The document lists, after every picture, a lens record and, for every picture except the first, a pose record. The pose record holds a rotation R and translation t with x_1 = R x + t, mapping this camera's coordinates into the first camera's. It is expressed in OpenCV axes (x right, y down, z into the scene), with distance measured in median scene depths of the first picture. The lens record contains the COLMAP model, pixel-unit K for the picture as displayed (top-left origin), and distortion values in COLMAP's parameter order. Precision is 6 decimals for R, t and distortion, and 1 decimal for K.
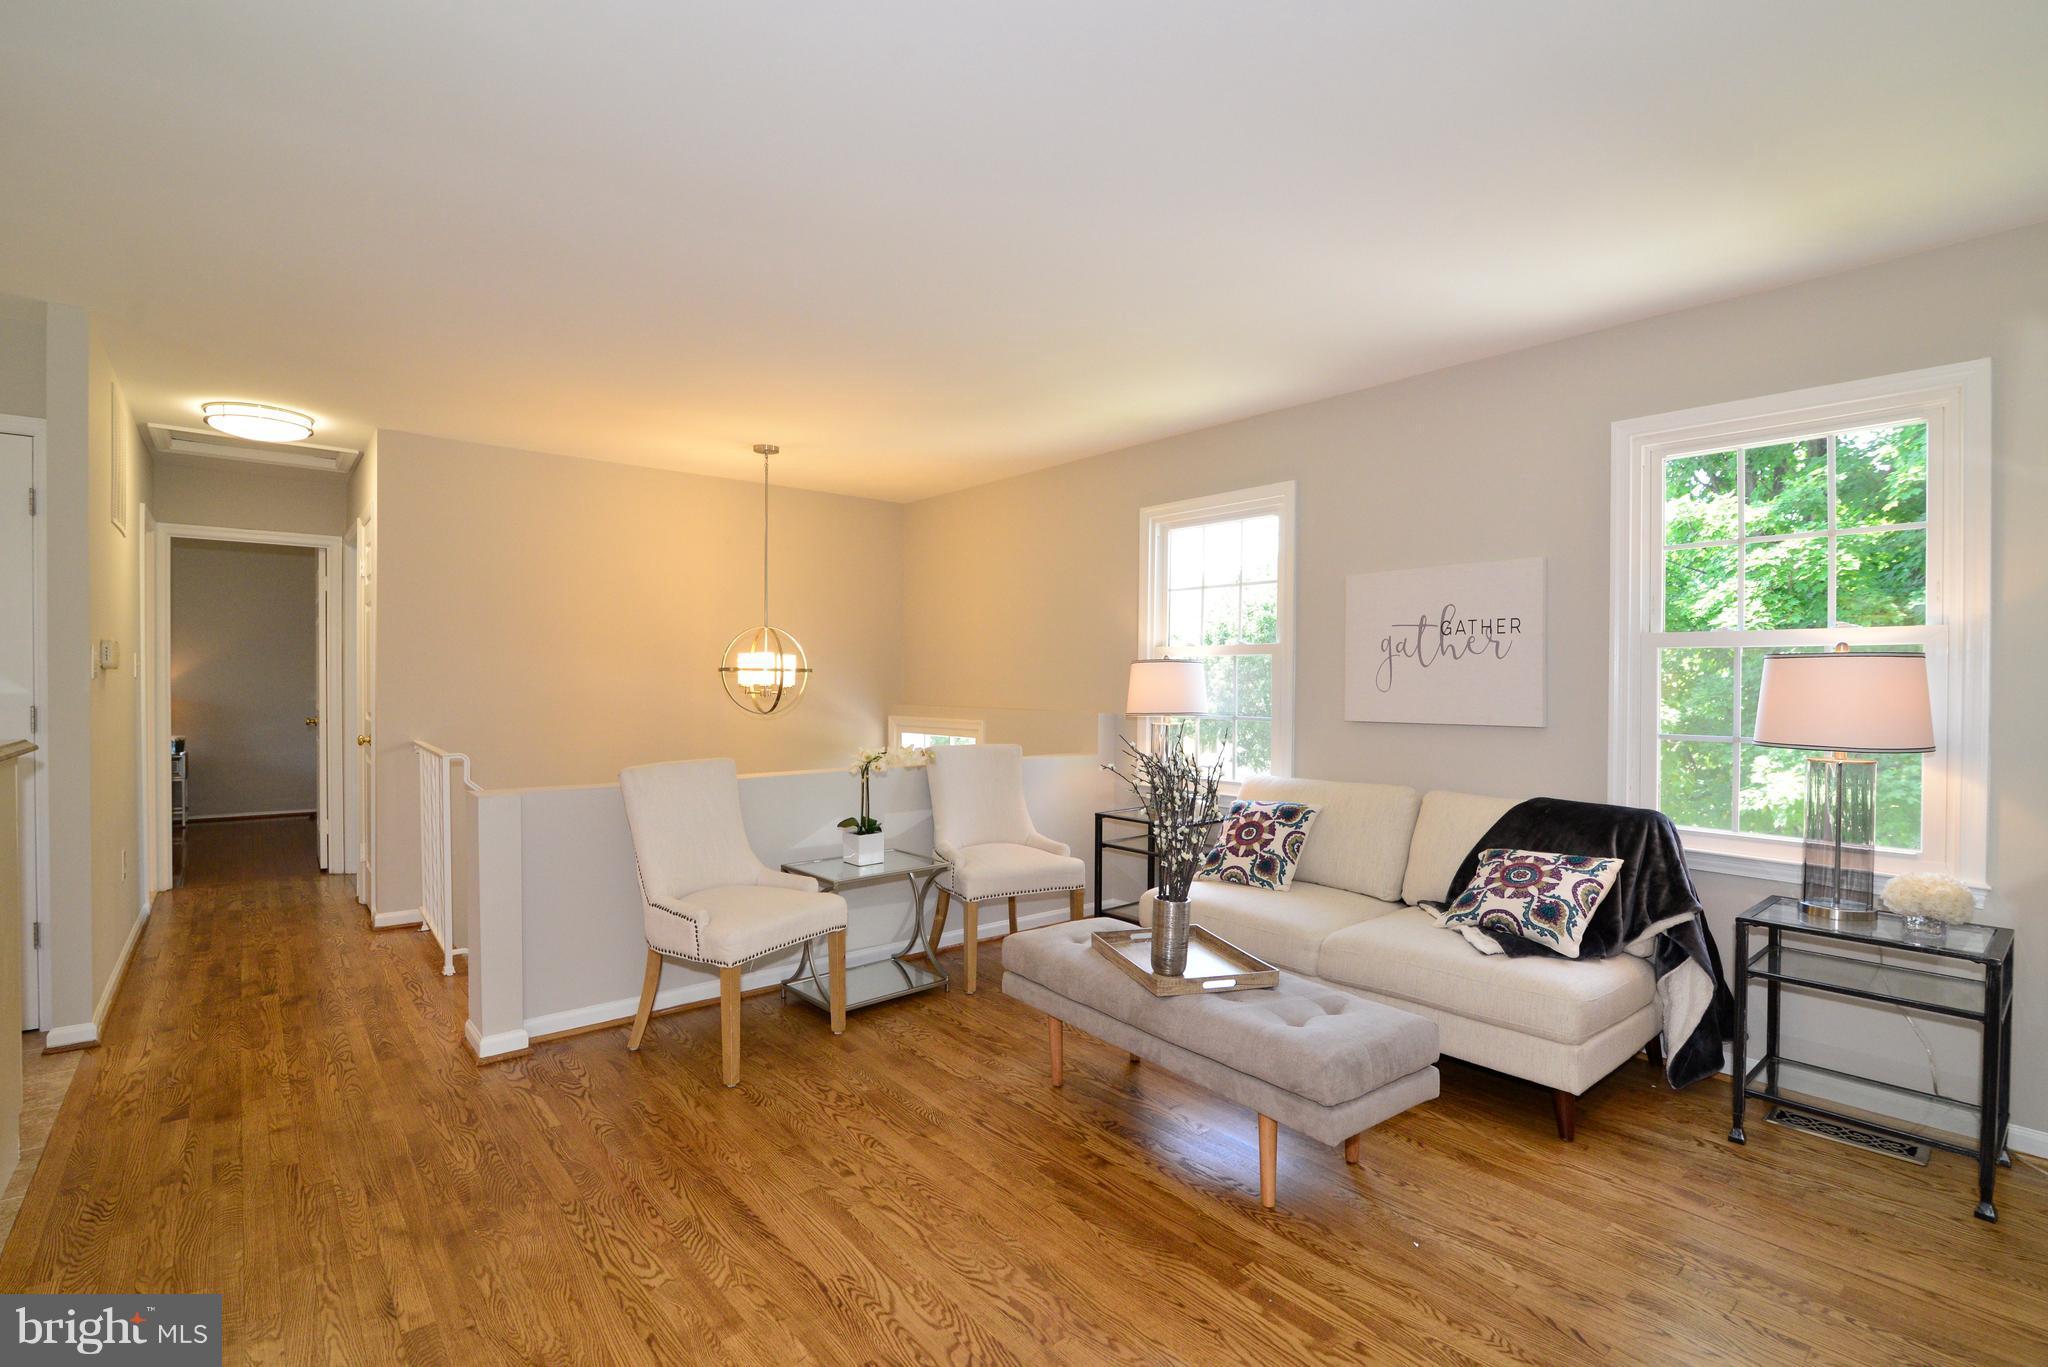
lens RADIAL K [[937.3, 0, 1019.5], [0, 937.3, 689.5], [0, 0, 1]] dist [-0.017006, 0.000275]
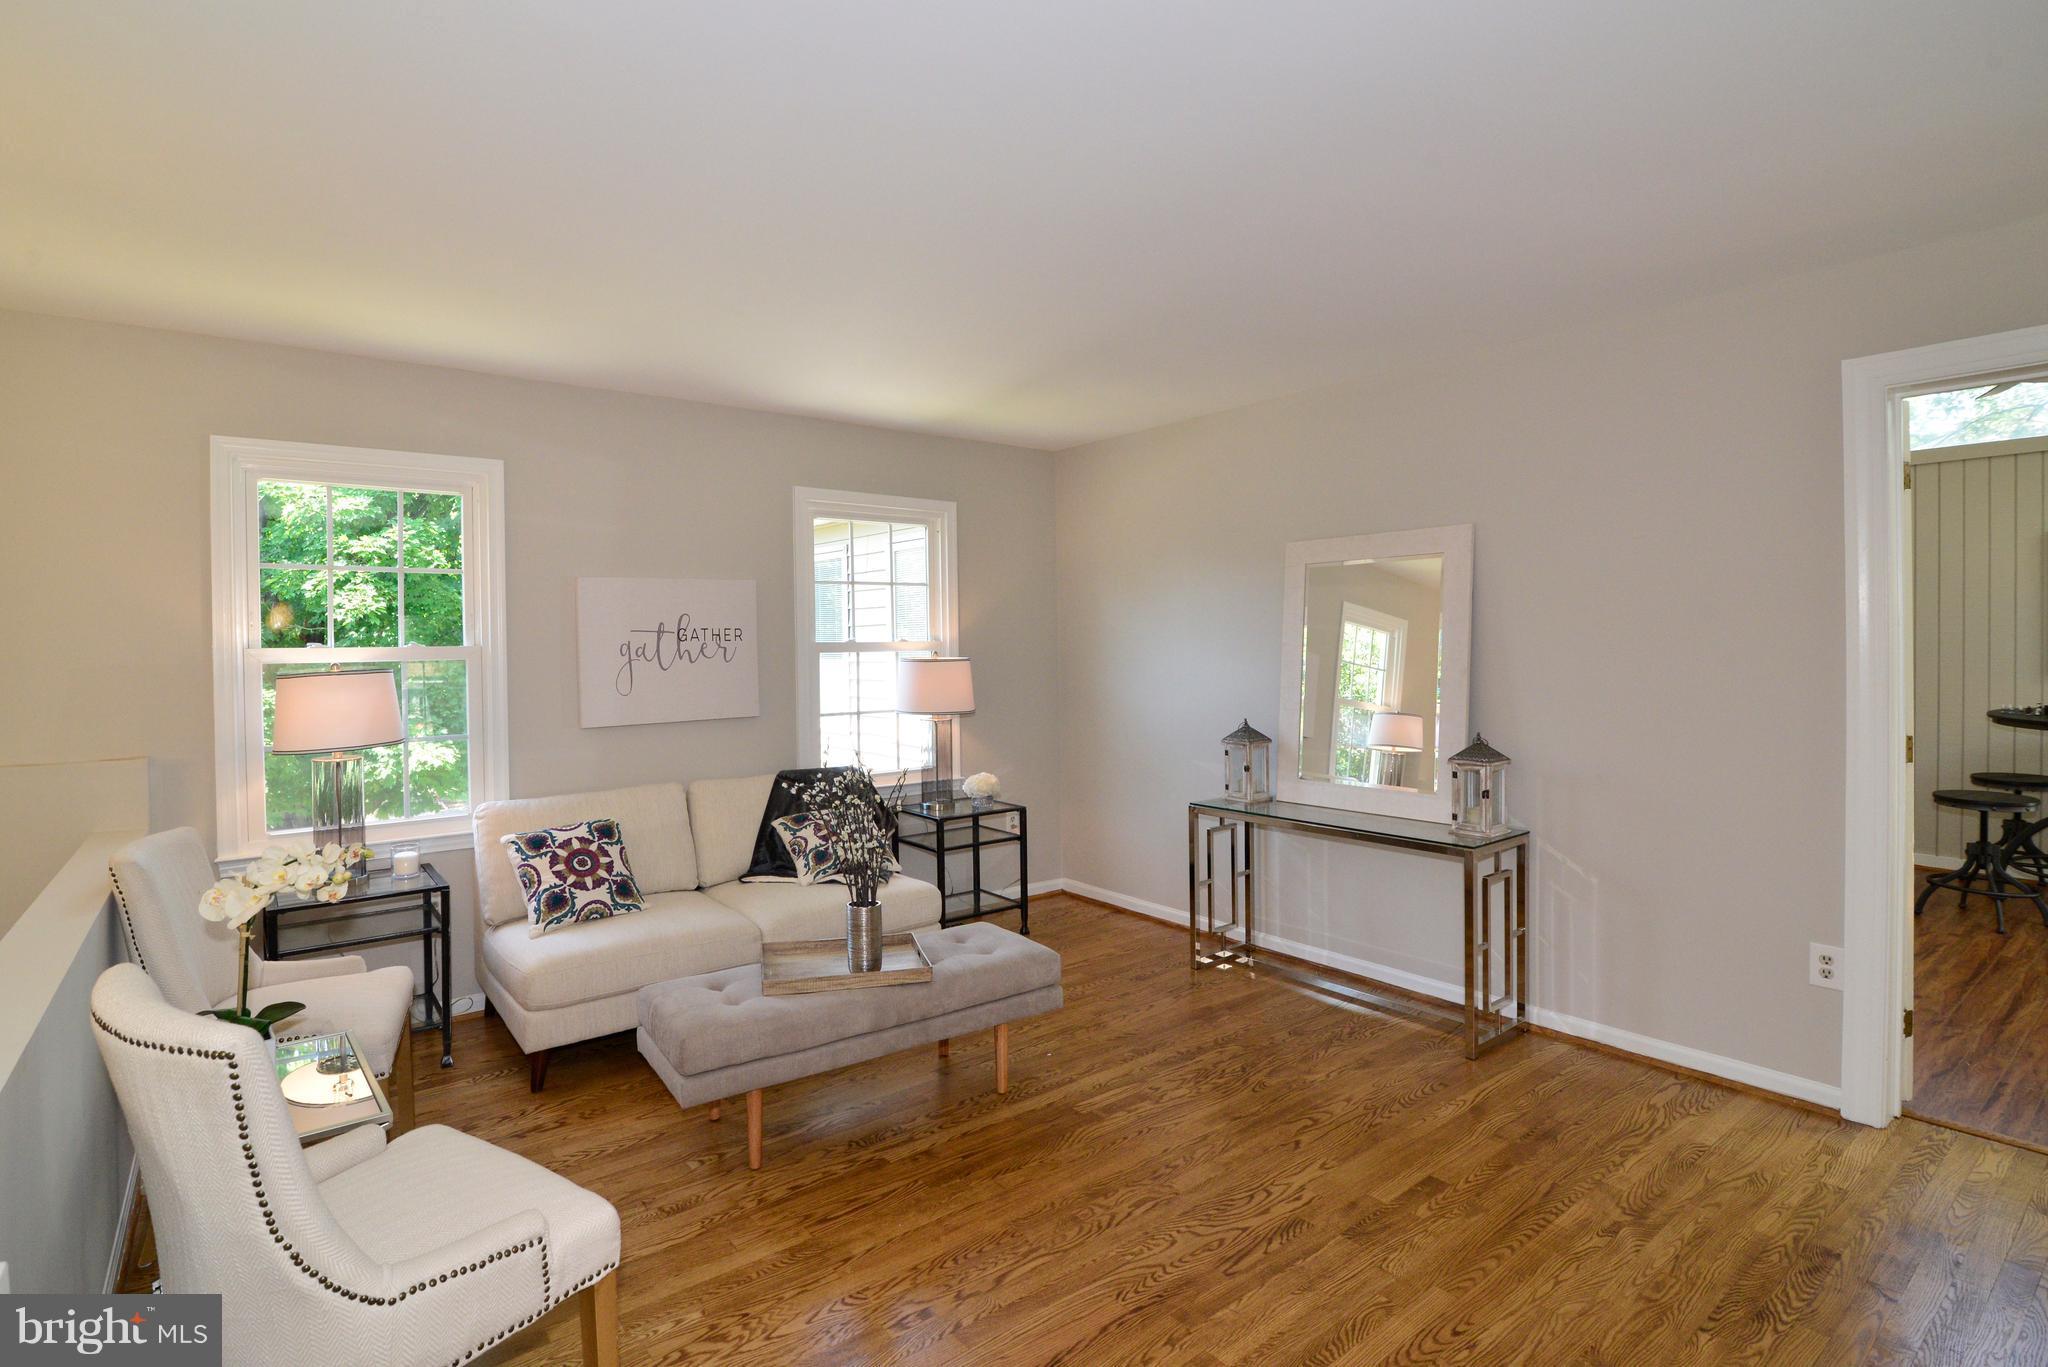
lens RADIAL K [[986.0, 0, 962.2], [0, 986.0, 649.4], [0, 0, 1]] dist [-0.017684, 0.000039]
pose [[0.066711, -0.017903, 0.997612, -0.768851], [0.023848, 0.999582, 0.016344, -0.066536], [-0.997487, 0.022700, 0.067110, 0.656230]]
